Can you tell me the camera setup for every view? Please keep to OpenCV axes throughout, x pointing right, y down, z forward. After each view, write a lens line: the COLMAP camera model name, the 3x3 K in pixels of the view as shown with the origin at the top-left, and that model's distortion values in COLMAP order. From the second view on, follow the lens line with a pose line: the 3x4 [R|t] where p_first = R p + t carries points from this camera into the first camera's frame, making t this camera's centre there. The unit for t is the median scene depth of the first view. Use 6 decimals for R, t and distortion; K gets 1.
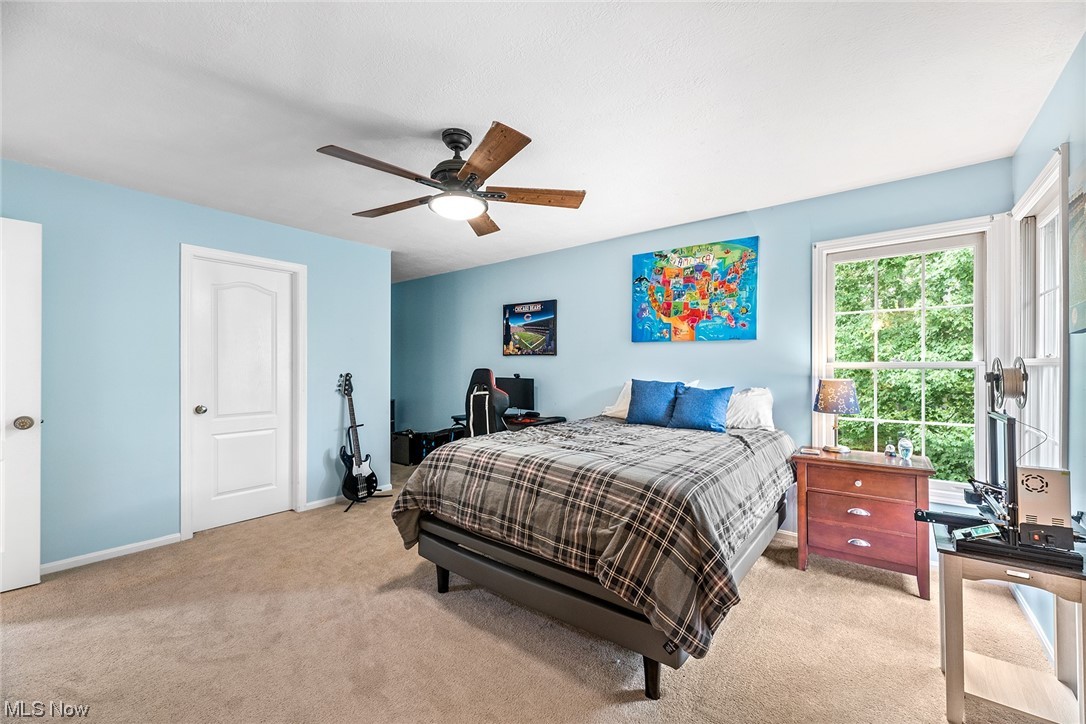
lens RADIAL K [[435.4, 0, 540.6], [0, 435.4, 363.4], [0, 0, 1]] dist [-0.000532, 0.000313]
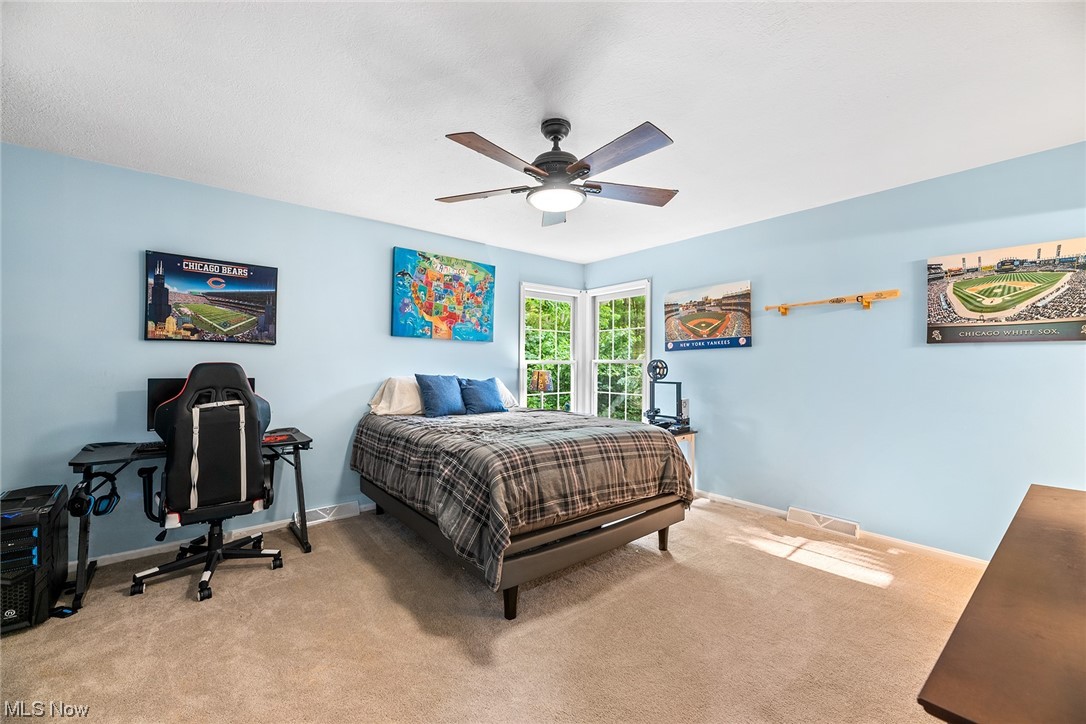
lens RADIAL K [[435.4, 0, 538.6], [0, 435.4, 363.7], [0, 0, 1]] dist [-0.000532, 0.000313]
pose [[0.212522, 0.002922, 0.977152, -0.711612], [-0.012258, 0.999925, -0.000324, 0.009325], [-0.977079, -0.011909, 0.212542, 0.512230]]
